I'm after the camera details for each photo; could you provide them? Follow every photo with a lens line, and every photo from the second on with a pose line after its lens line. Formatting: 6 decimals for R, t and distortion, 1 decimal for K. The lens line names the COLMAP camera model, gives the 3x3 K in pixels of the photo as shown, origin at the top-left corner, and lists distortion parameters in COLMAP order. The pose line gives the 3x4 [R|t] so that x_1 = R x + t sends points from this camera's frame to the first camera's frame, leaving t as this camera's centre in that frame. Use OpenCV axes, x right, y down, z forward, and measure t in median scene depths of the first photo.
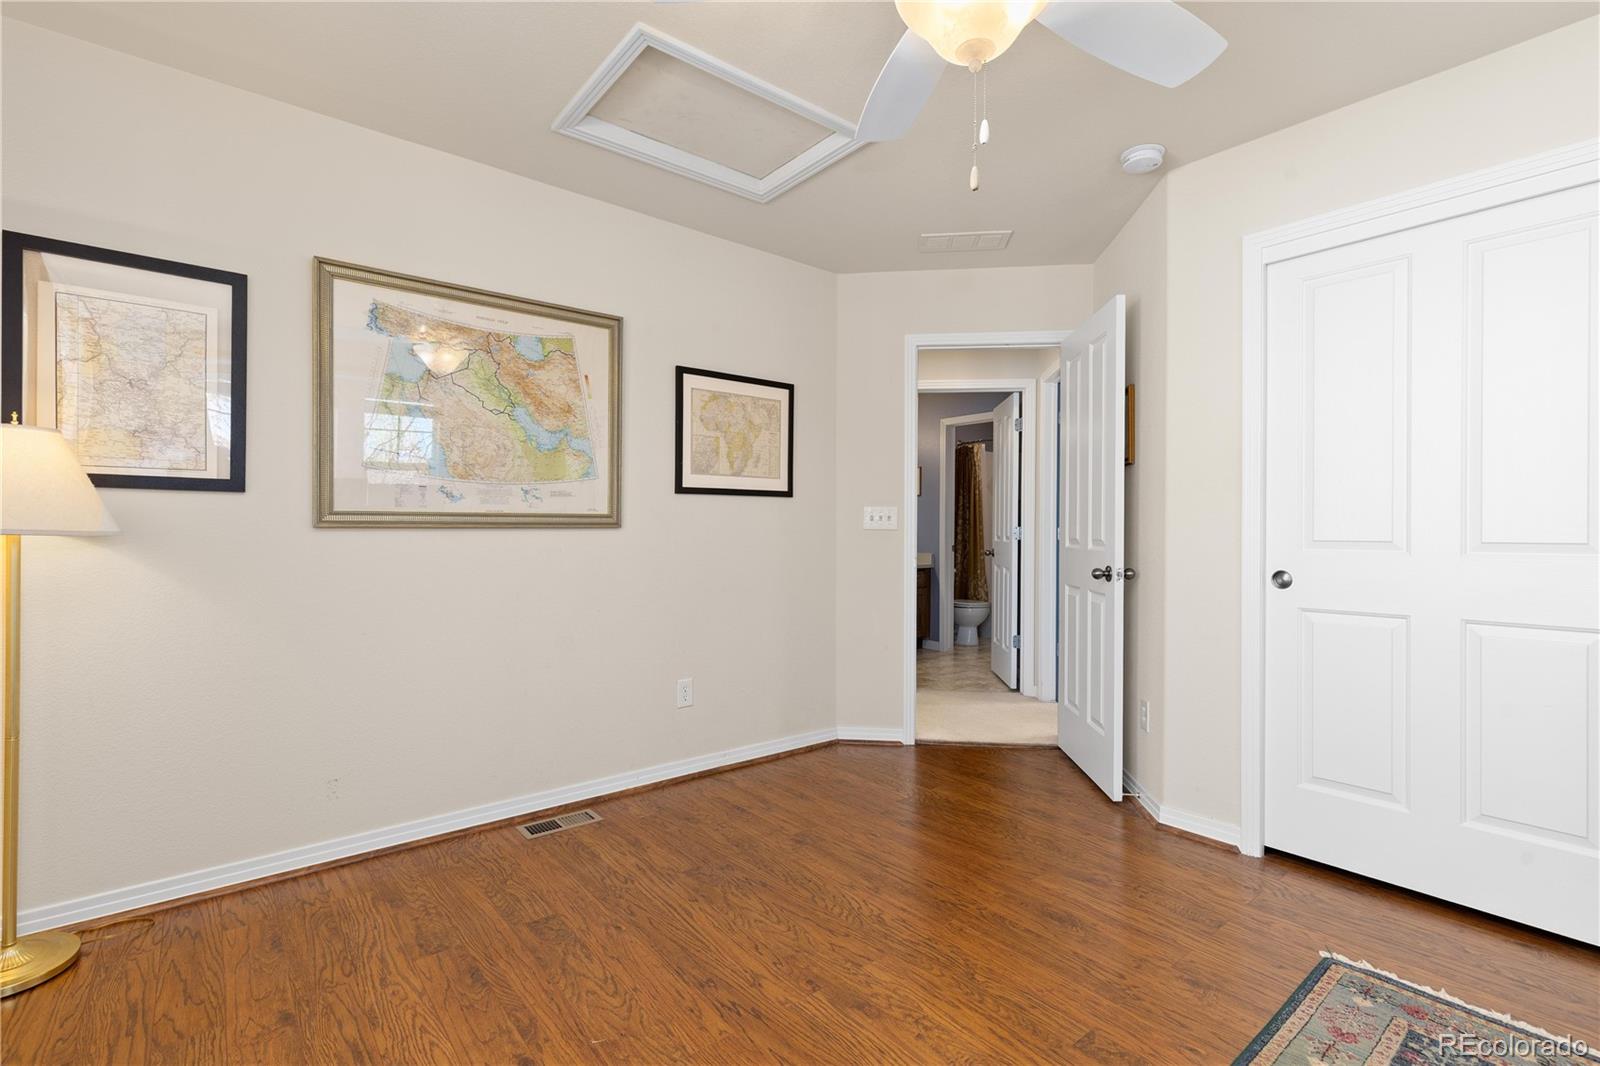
lens RADIAL K [[732.4, 0, 797.0], [0, 732.4, 531.7], [0, 0, 1]] dist [0.011868, -0.003084]
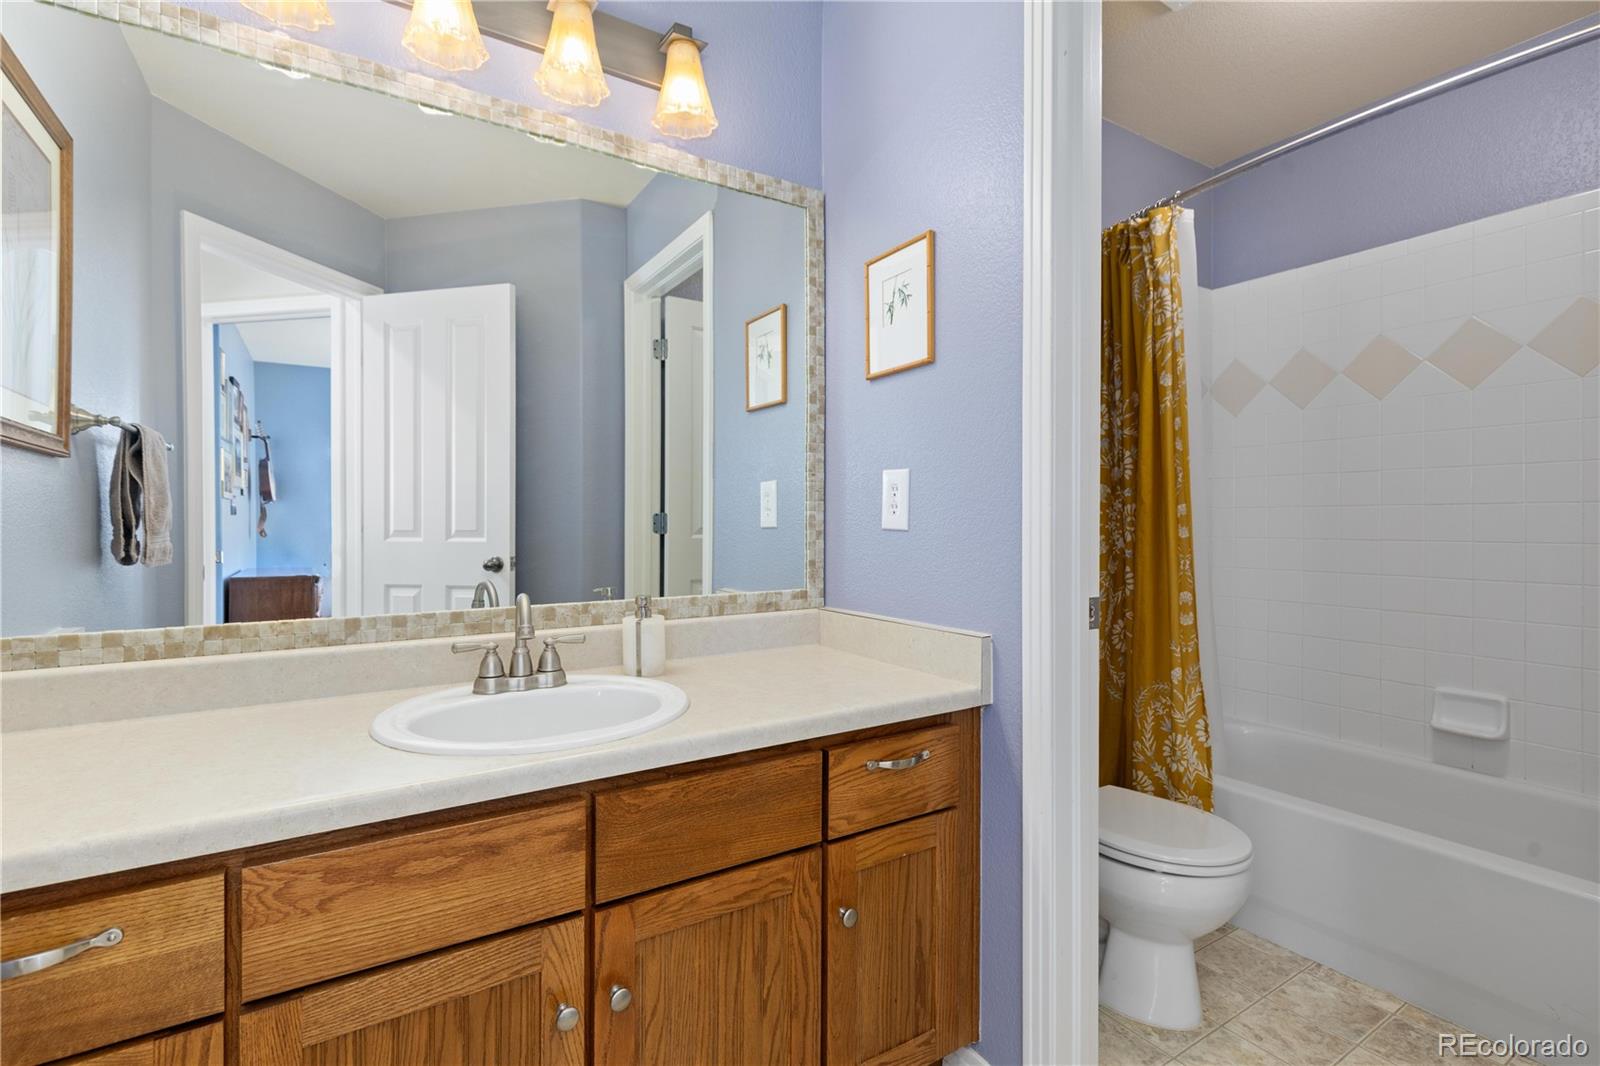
lens RADIAL K [[732.4, 0, 800.6], [0, 732.4, 528.6], [0, 0, 1]] dist [0.011868, -0.003084]
pose [[0.993612, -0.004756, -0.112751, 0.140700], [0.005000, 0.999986, 0.001887, -0.000360], [0.112741, -0.002439, 0.993621, 0.712758]]
